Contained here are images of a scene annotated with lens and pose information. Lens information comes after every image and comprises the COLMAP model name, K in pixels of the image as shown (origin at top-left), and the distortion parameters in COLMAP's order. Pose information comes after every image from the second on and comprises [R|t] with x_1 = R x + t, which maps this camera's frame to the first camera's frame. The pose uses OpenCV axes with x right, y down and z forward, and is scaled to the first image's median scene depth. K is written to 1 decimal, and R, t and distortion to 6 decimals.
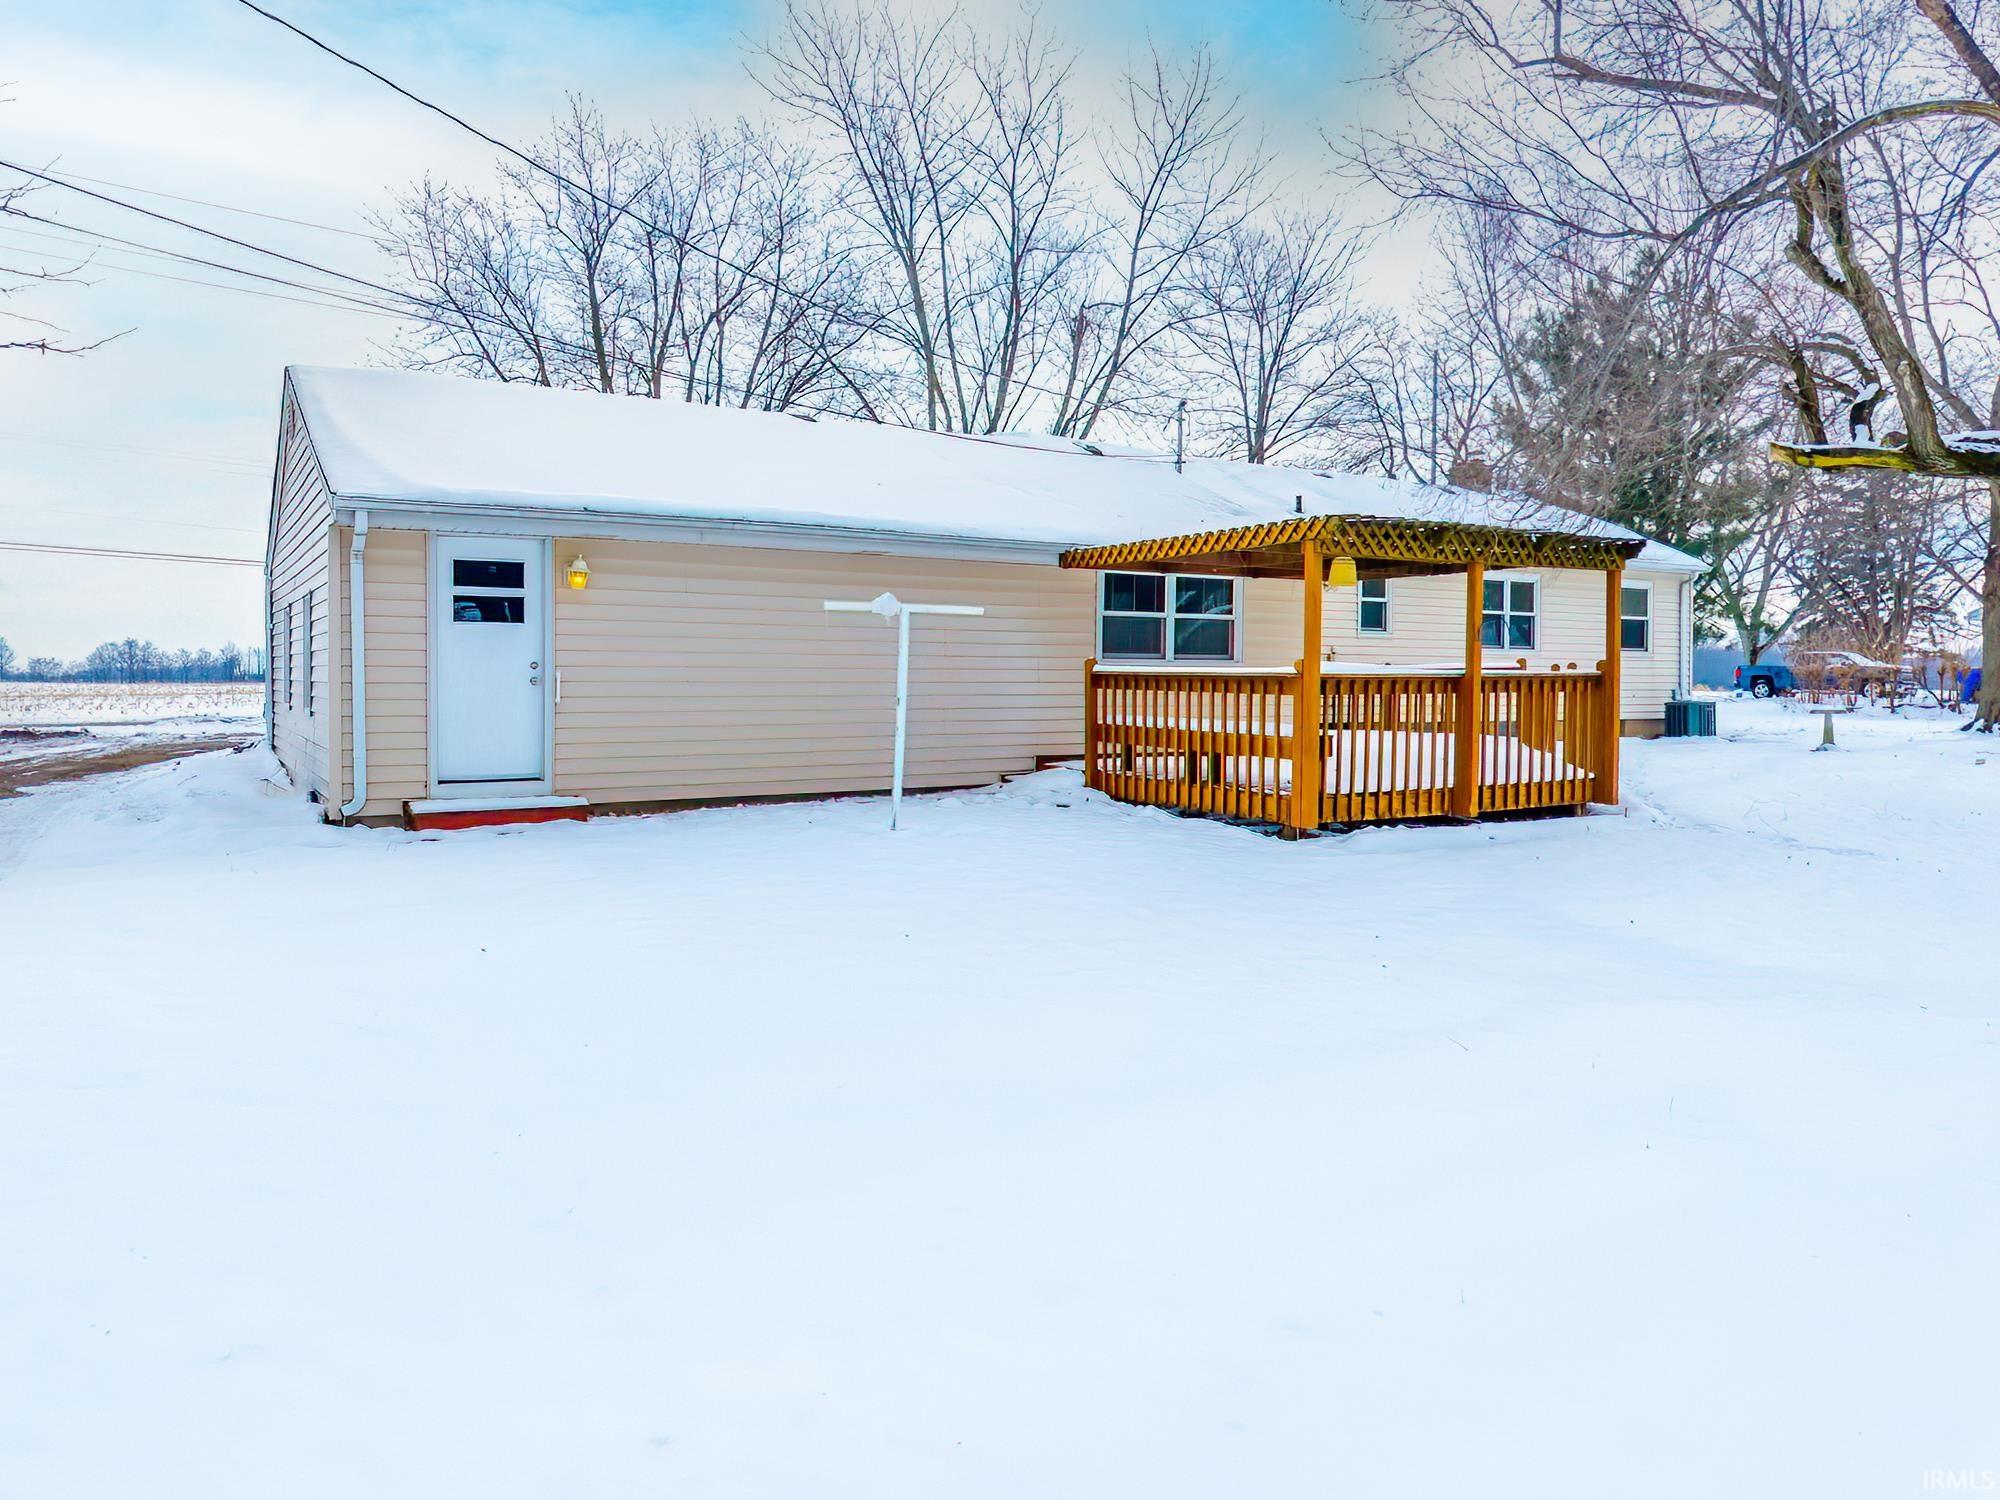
lens RADIAL K [[1398.2, 0, 1026.8], [0, 1398.2, 744.4], [0, 0, 1]] dist [0.019770, -0.008674]
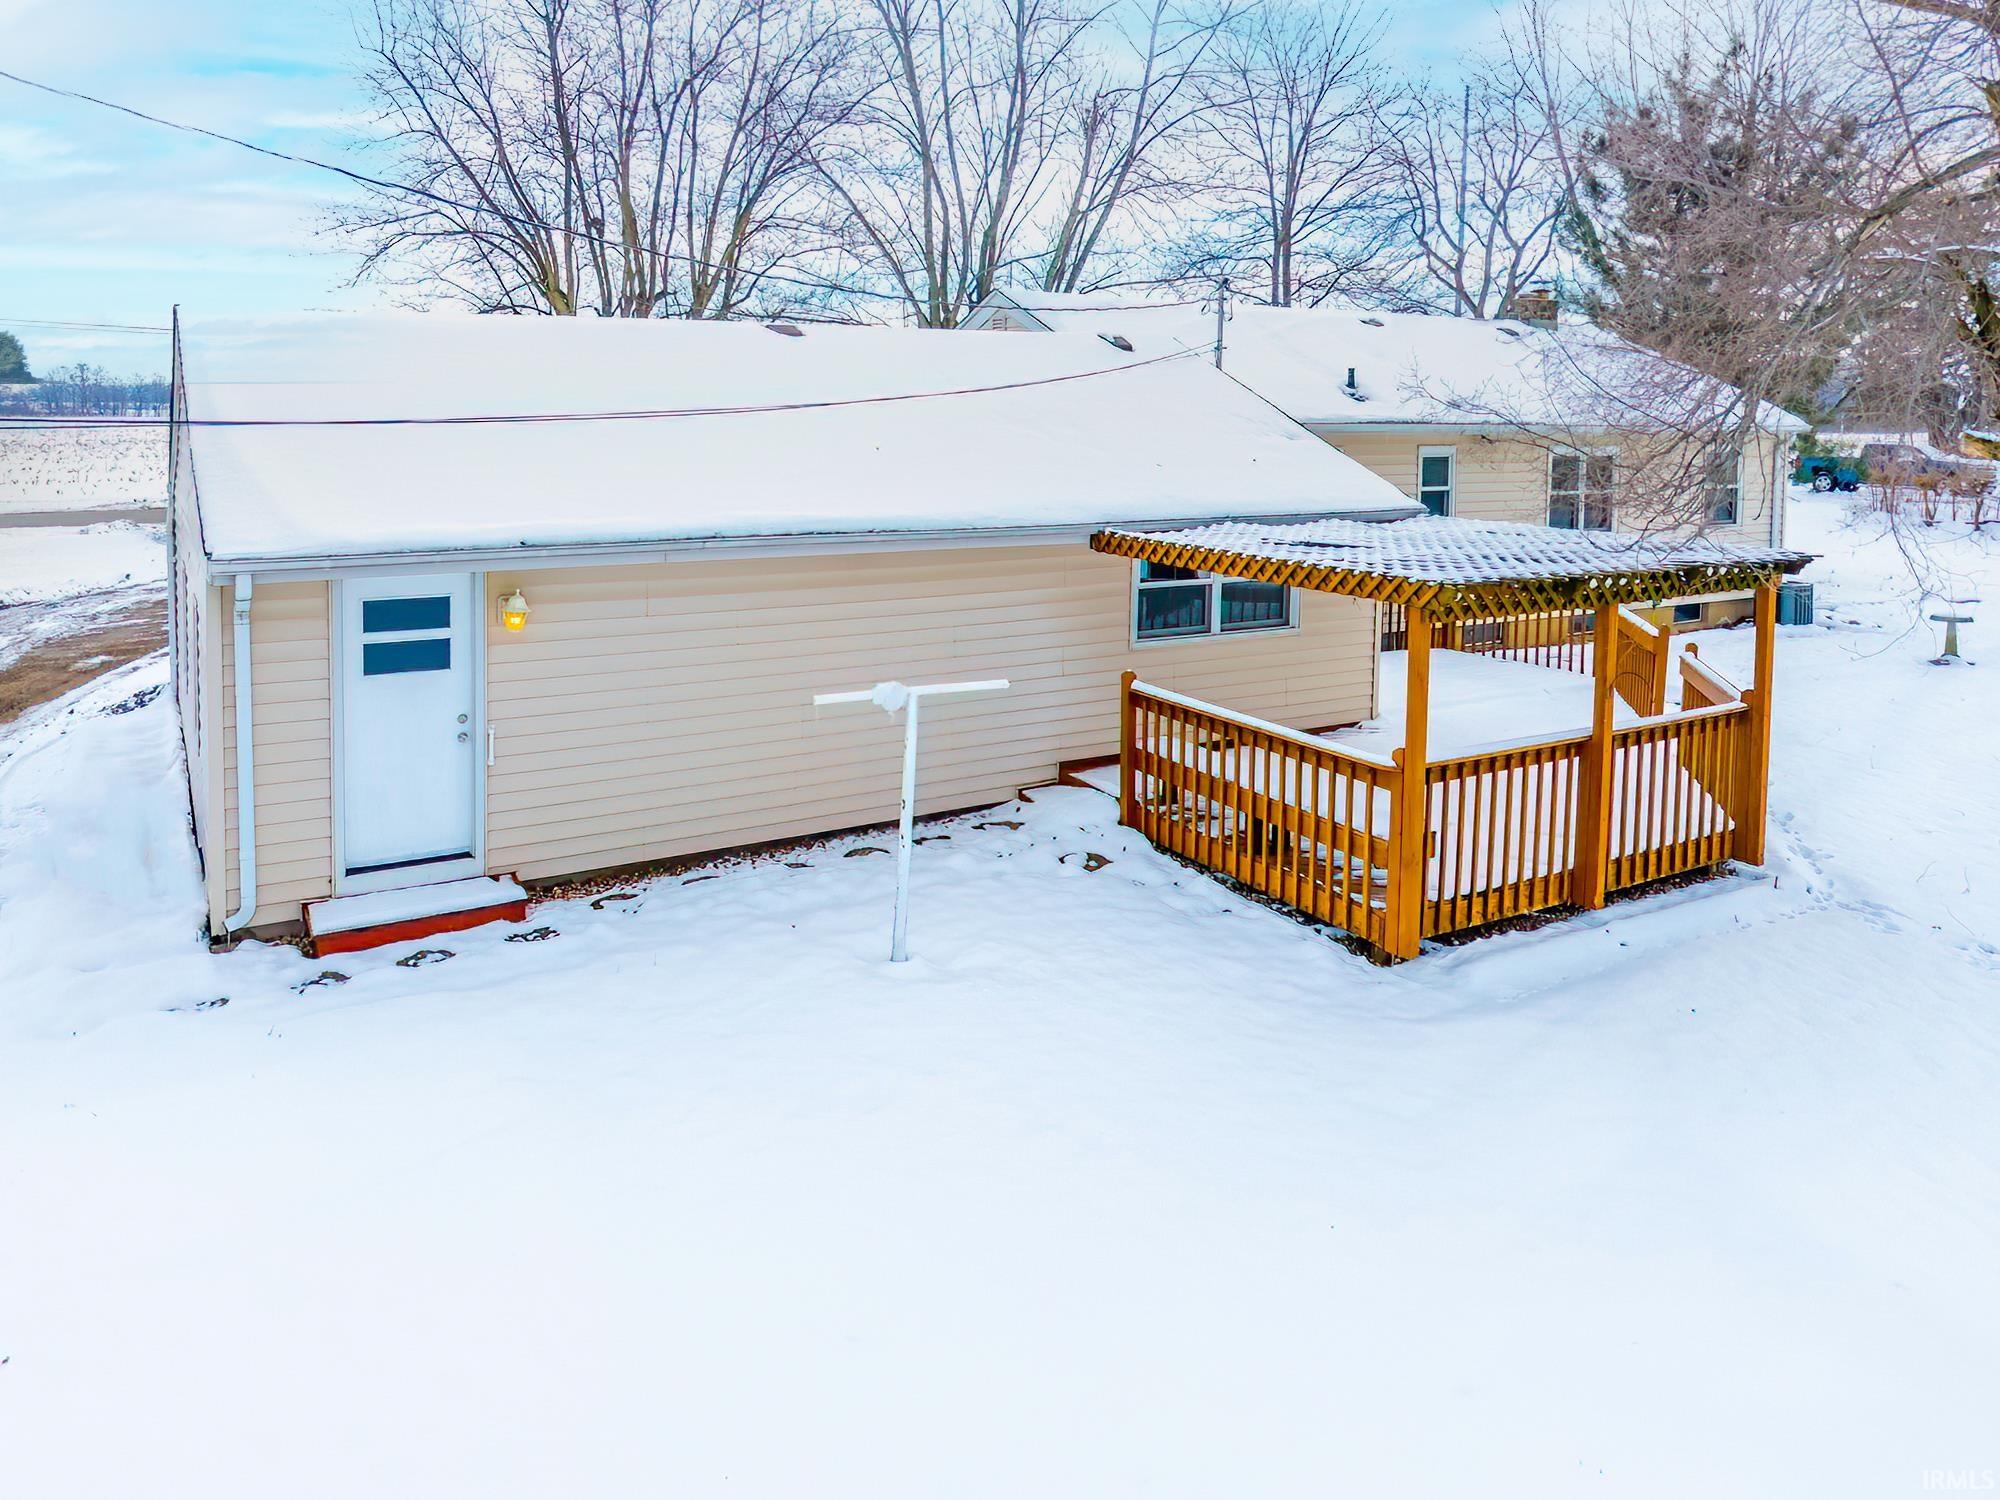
lens RADIAL K [[1456.8, 0, 994.2], [0, 1456.8, 519.5], [0, 0, 1]] dist [0.015123, -0.005530]
pose [[0.999854, 0.010057, -0.013780, -0.022926], [-0.009491, 0.999133, 0.040545, -0.177748], [0.014176, -0.040408, 0.999083, 0.125063]]
